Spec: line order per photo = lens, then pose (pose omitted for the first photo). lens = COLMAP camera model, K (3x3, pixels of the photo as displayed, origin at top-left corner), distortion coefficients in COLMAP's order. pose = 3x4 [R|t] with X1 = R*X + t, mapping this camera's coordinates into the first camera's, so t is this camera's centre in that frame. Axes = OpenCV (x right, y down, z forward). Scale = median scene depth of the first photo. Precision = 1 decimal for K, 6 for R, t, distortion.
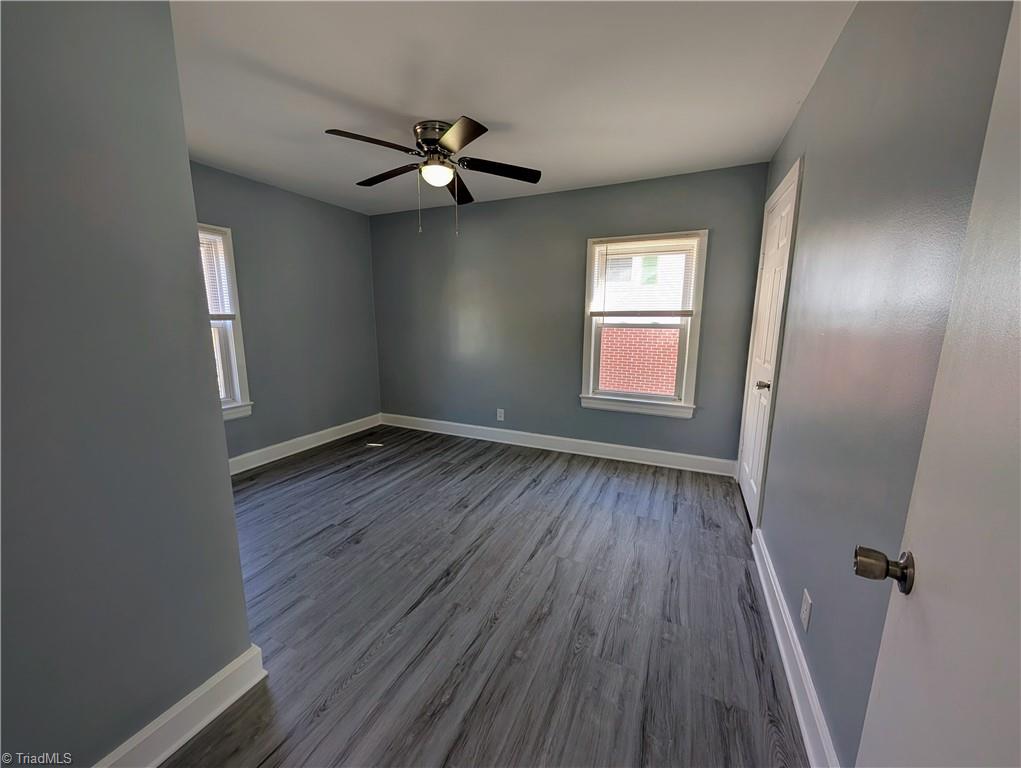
lens RADIAL K [[386.0, 0, 513.4], [0, 386.0, 385.9], [0, 0, 1]] dist [0.000062, -0.000099]
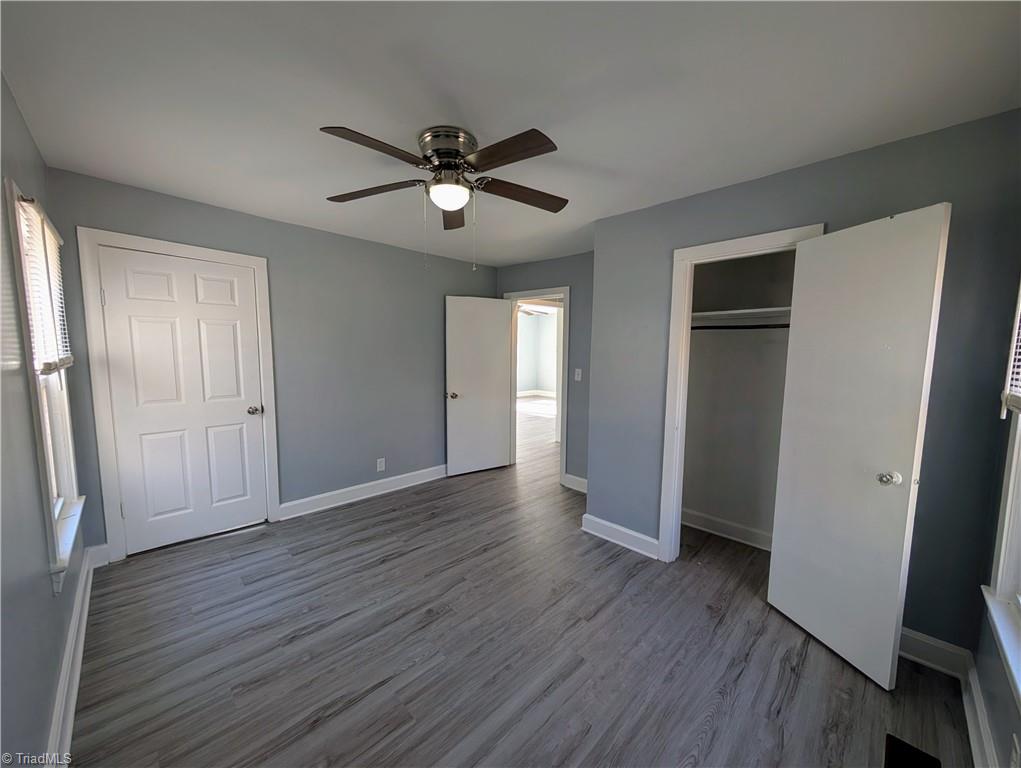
lens RADIAL K [[386.0, 0, 513.4], [0, 386.0, 385.9], [0, 0, 1]] dist [0.000062, -0.000099]
pose [[-0.934959, -0.052824, 0.350800, -0.496381], [0.045432, 0.962880, 0.266078, -0.303373], [-0.351834, 0.264710, -0.897854, 1.417838]]
